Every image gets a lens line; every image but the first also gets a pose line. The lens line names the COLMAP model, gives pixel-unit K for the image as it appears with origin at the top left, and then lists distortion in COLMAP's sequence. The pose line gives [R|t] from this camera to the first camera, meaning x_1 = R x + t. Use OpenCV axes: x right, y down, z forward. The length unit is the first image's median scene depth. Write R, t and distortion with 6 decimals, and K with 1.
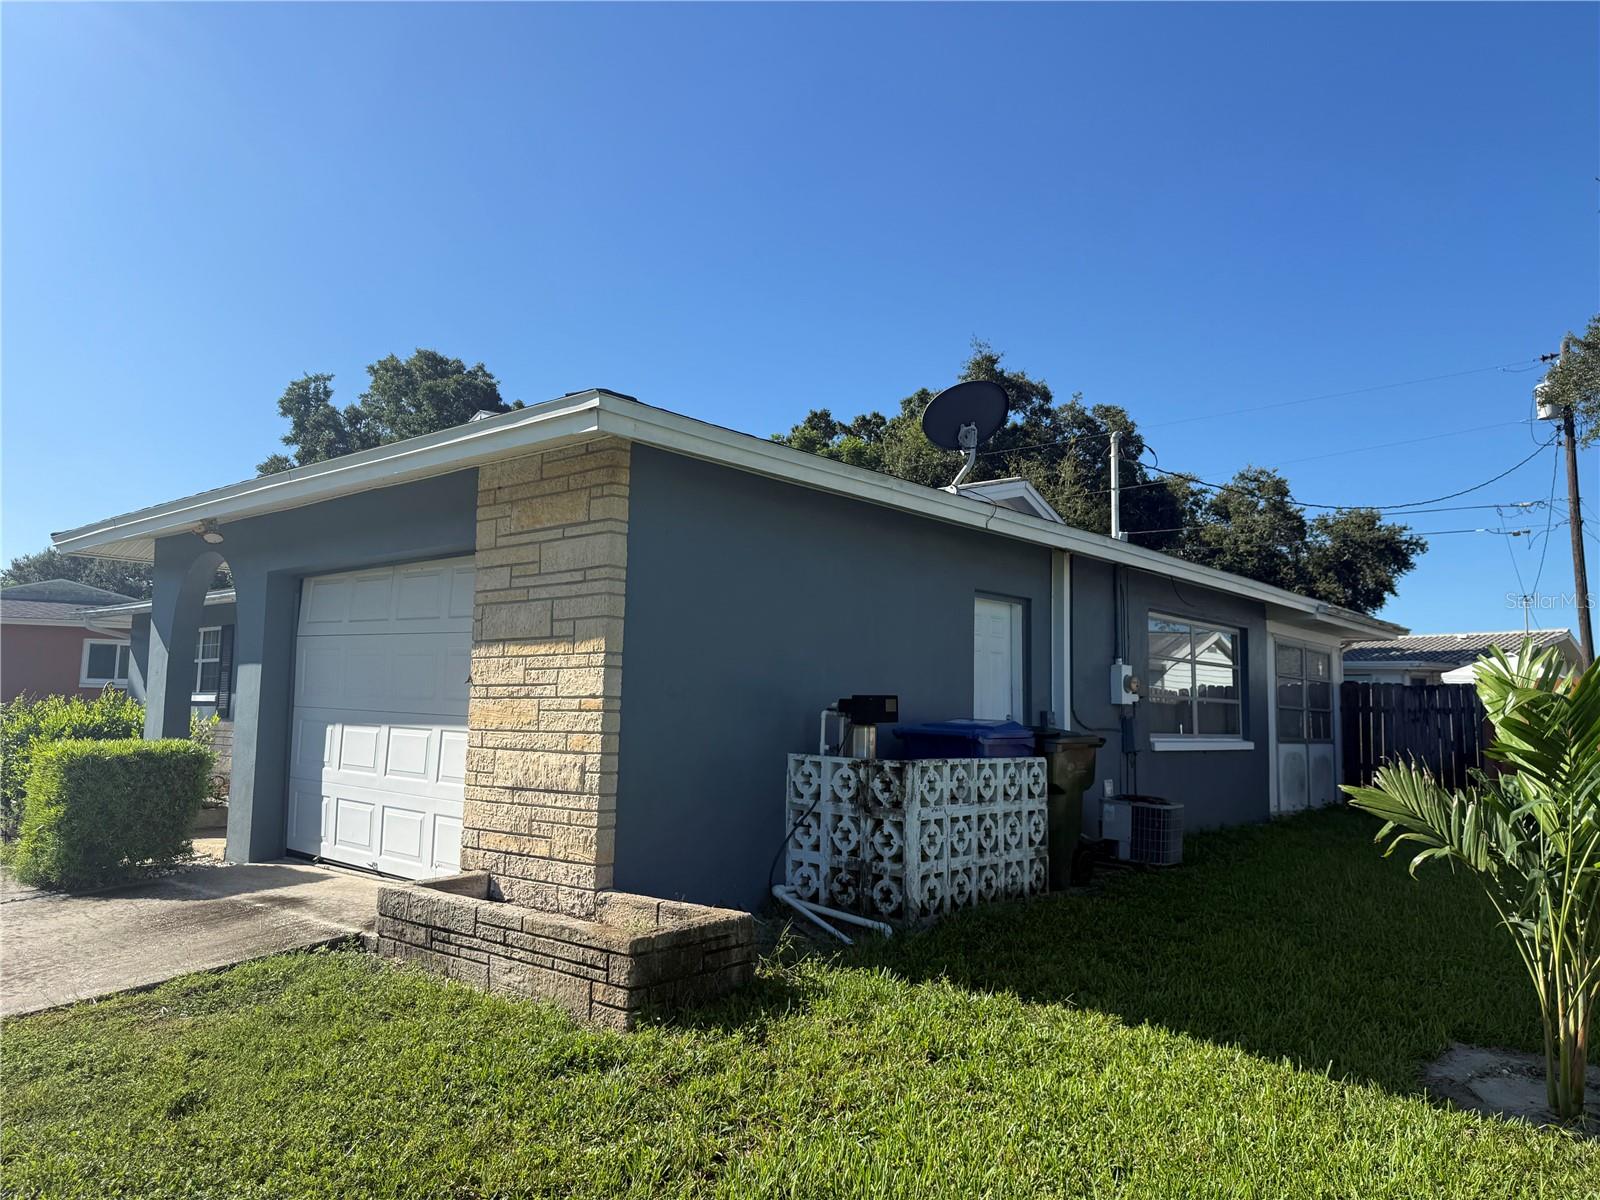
lens RADIAL K [[1117.5, 0, 800.0], [0, 1117.5, 600.0], [0, 0, 1]] dist [0.141832, -0.228721]
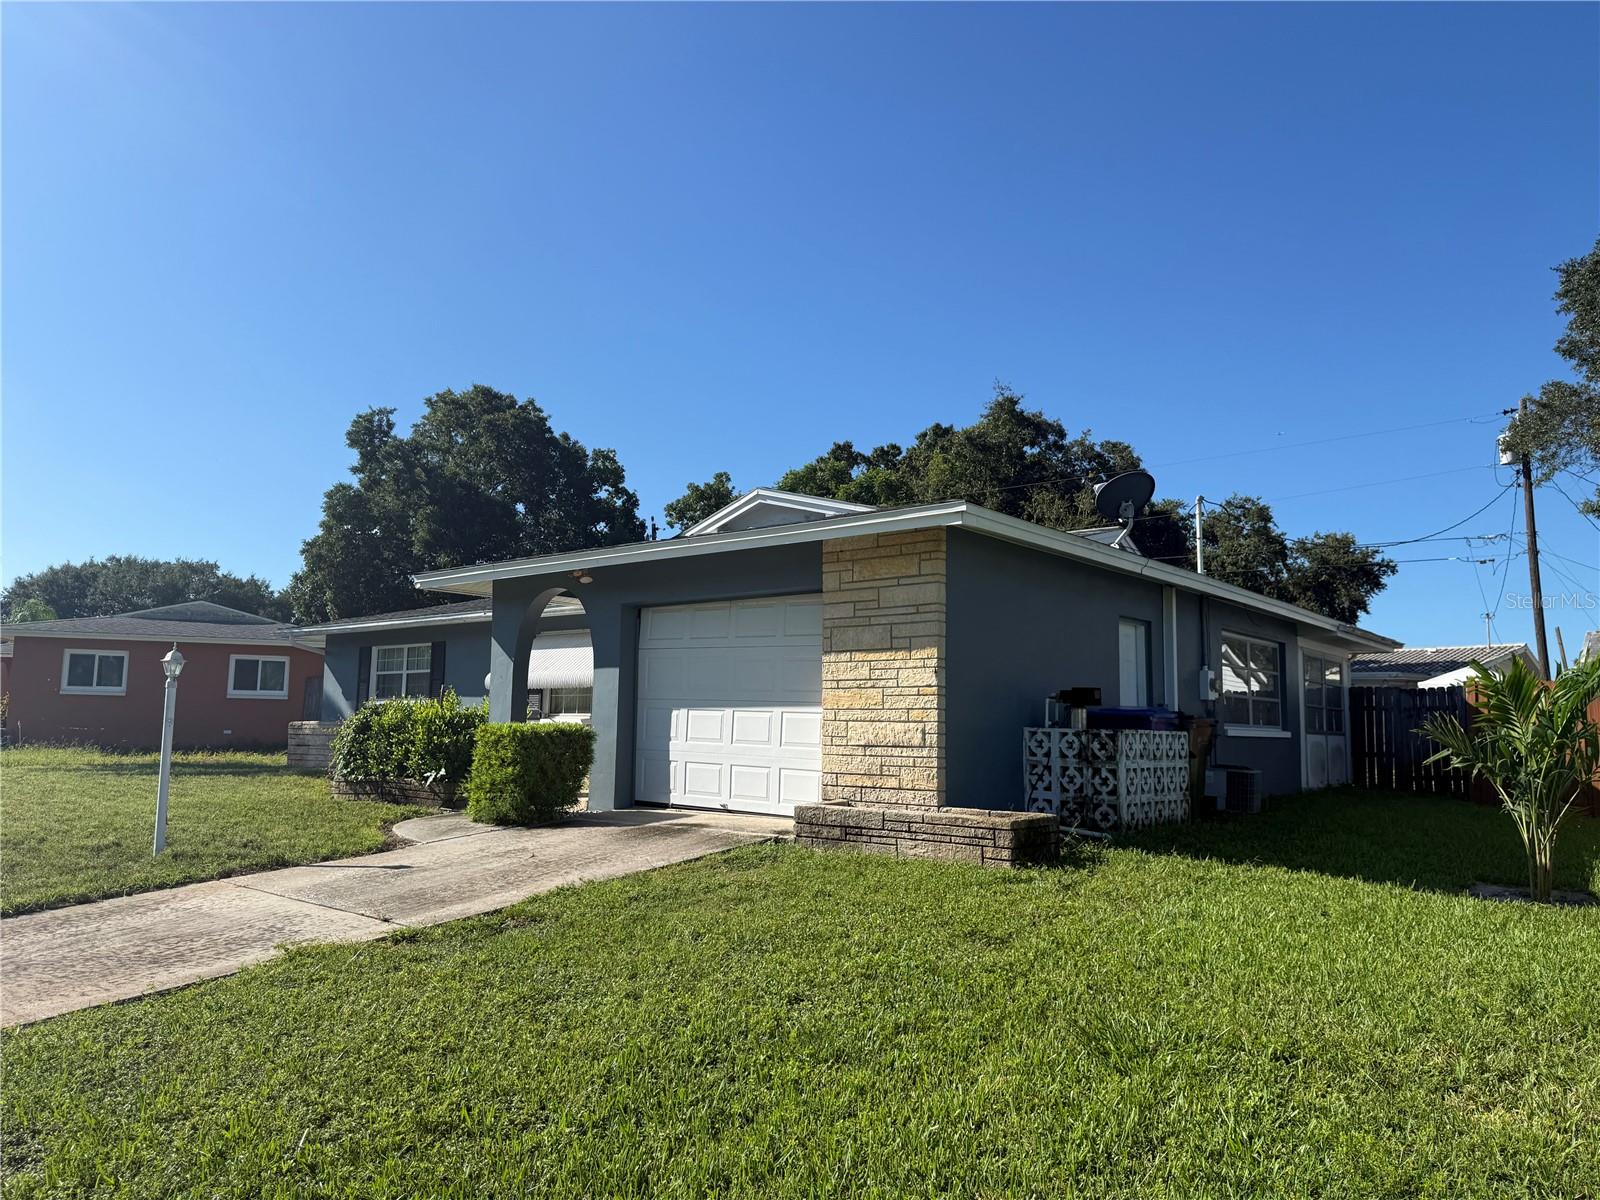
lens RADIAL K [[1121.4, 0, 800.0], [0, 1121.4, 600.0], [0, 0, 1]] dist [0.145493, -0.267654]
pose [[0.999575, 0.000042, 0.029146, -0.322319], [0.000367, 0.999901, -0.014033, -0.010372], [-0.029144, 0.014038, 0.999477, -0.454217]]
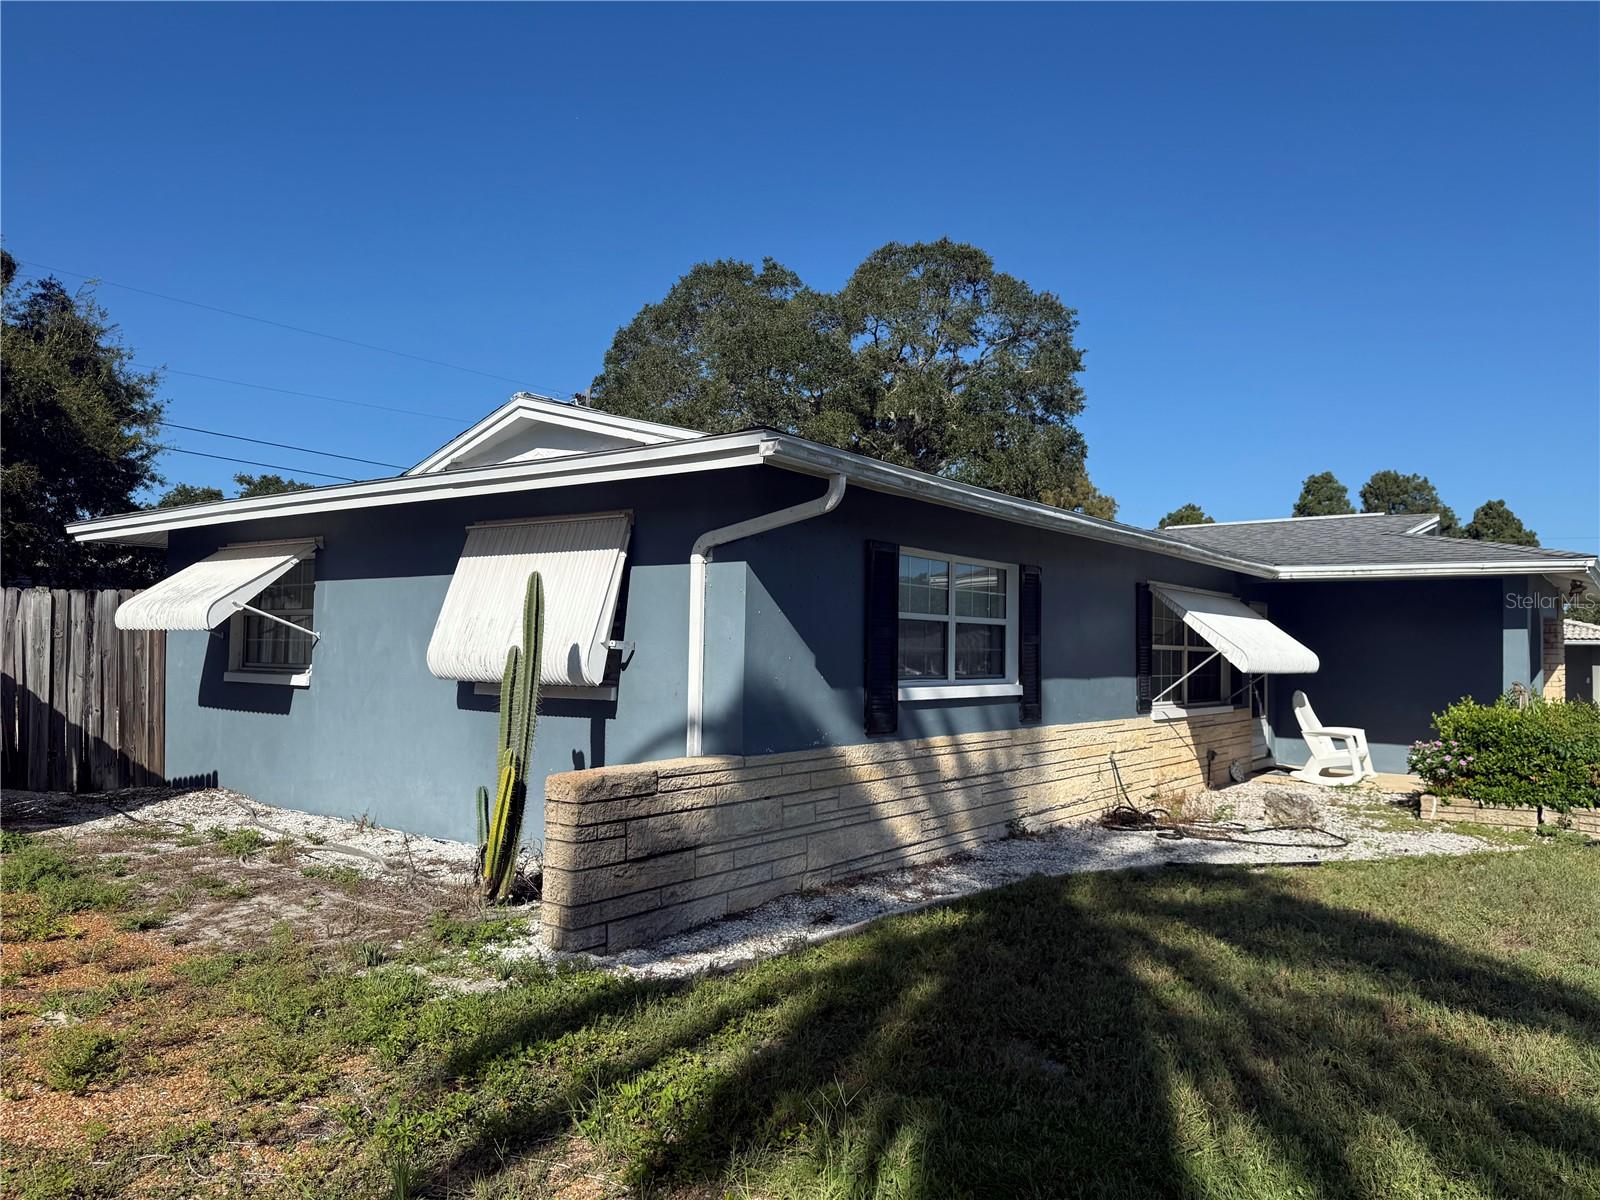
lens RADIAL K [[1117.5, 0, 800.0], [0, 1117.5, 600.0], [0, 0, 1]] dist [0.141832, -0.228721]
pose [[-0.078145, 0.025805, 0.996608, -2.263082], [-0.117513, 0.992458, -0.034911, 0.157246], [-0.989992, -0.119842, -0.074523, 2.438320]]
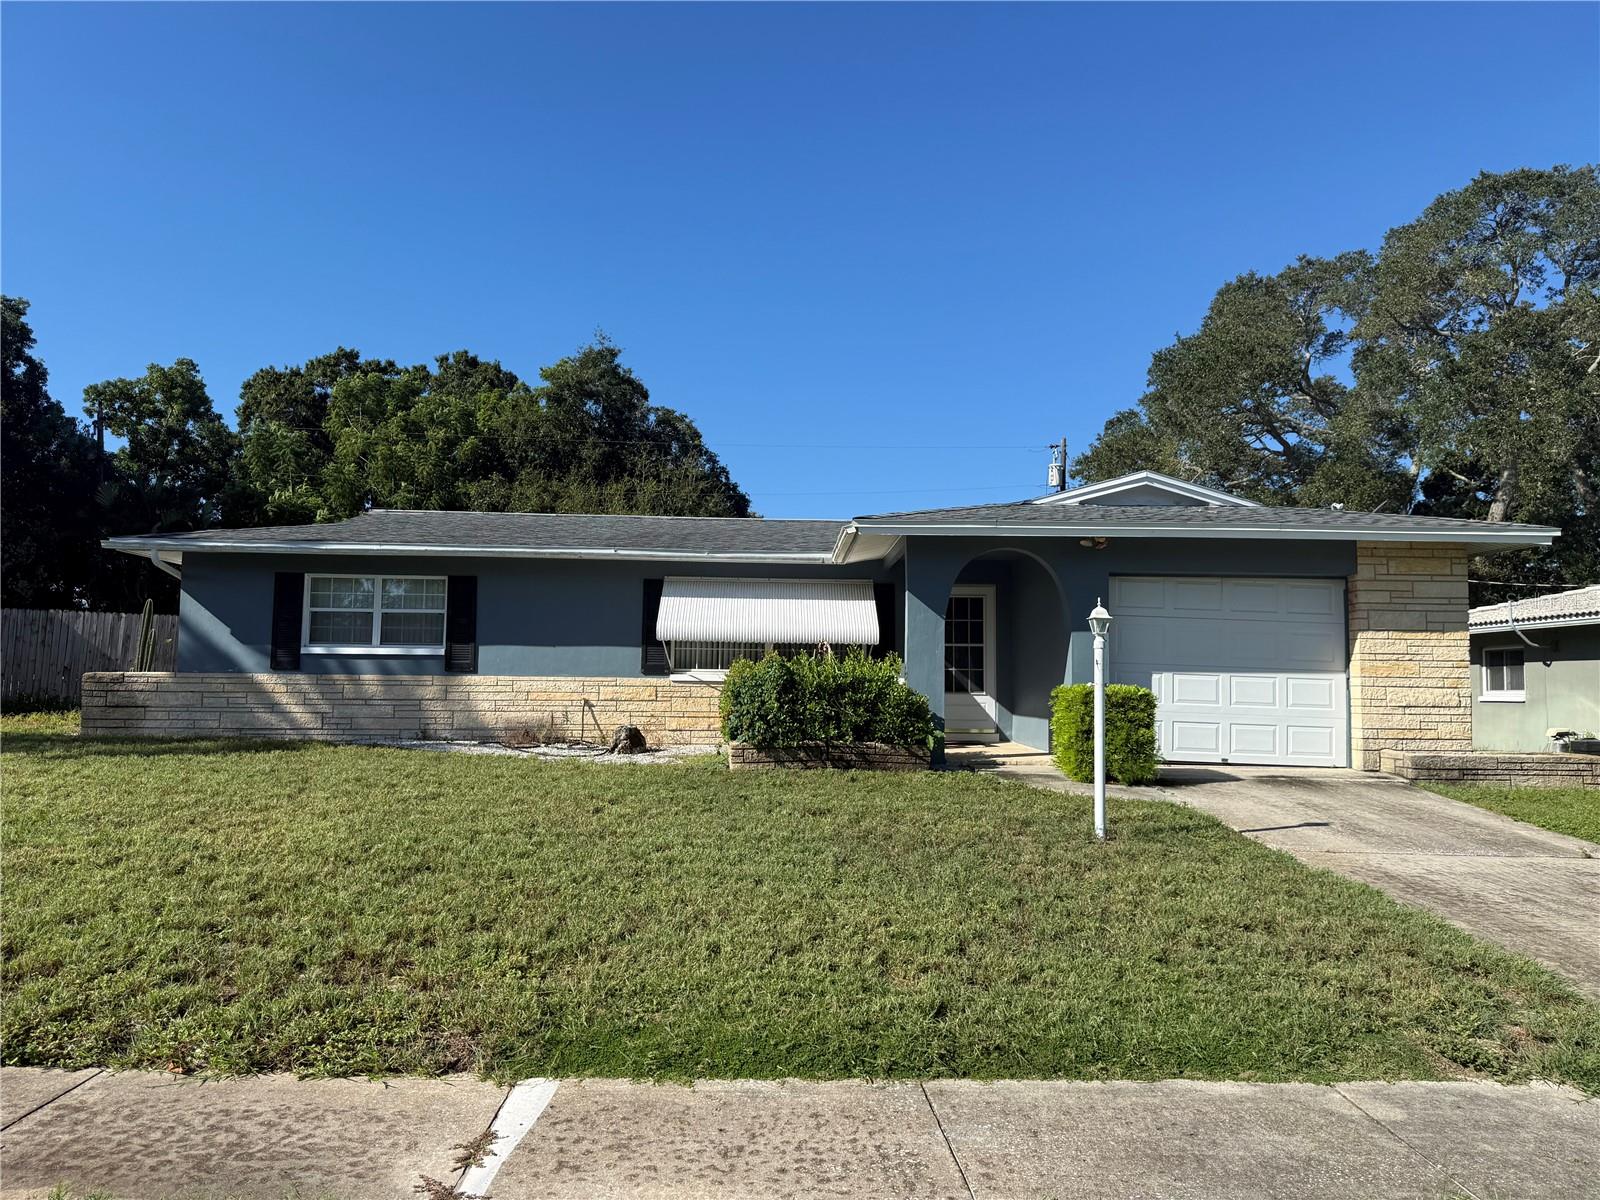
lens RADIAL K [[1117.5, 0, 800.0], [0, 1117.5, 600.0], [0, 0, 1]] dist [0.141832, -0.228721]
pose [[0.737375, 0.045712, 0.673936, -1.962767], [-0.069242, 0.997567, 0.008096, 0.032407], [-0.671926, -0.052634, 0.738746, 0.211290]]
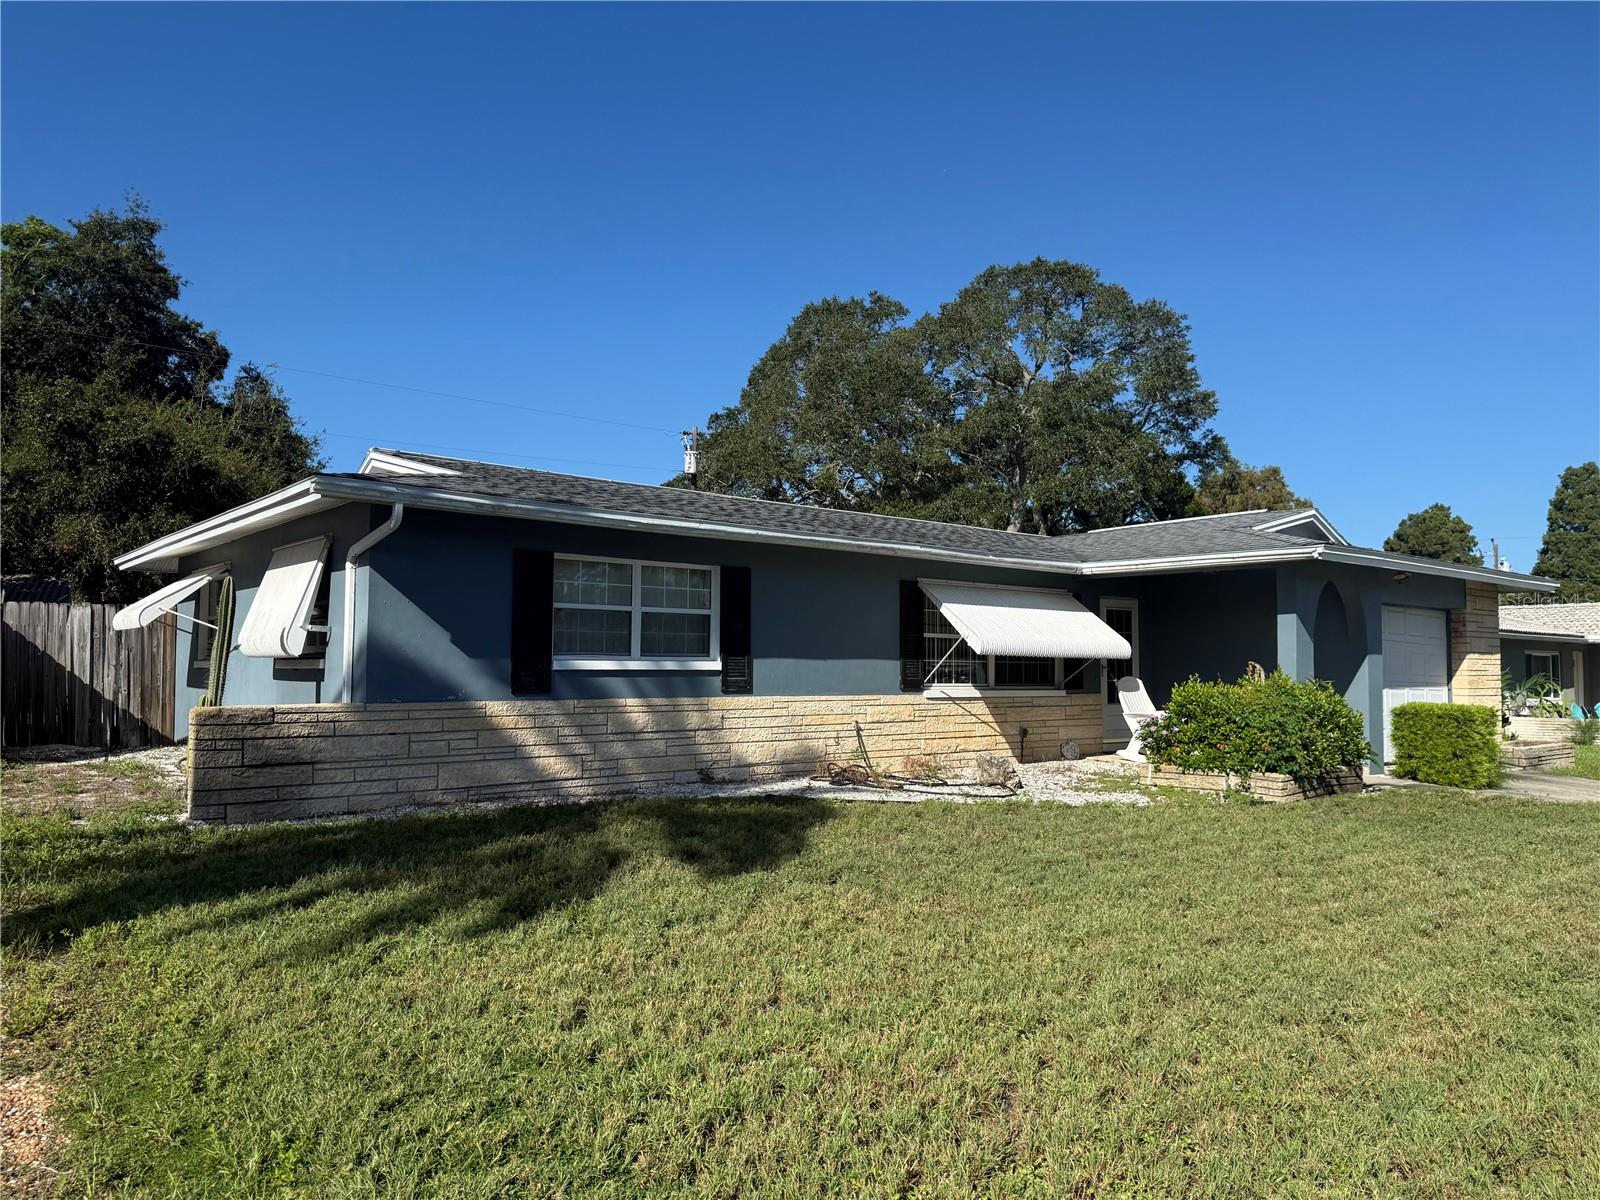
lens RADIAL K [[1121.4, 0, 800.0], [0, 1121.4, 600.0], [0, 0, 1]] dist [0.145493, -0.267654]
pose [[0.152157, 0.043445, 0.987401, -2.552903], [-0.103531, 0.994238, -0.027792, 0.125735], [-0.982919, -0.097998, 0.155778, 1.769739]]
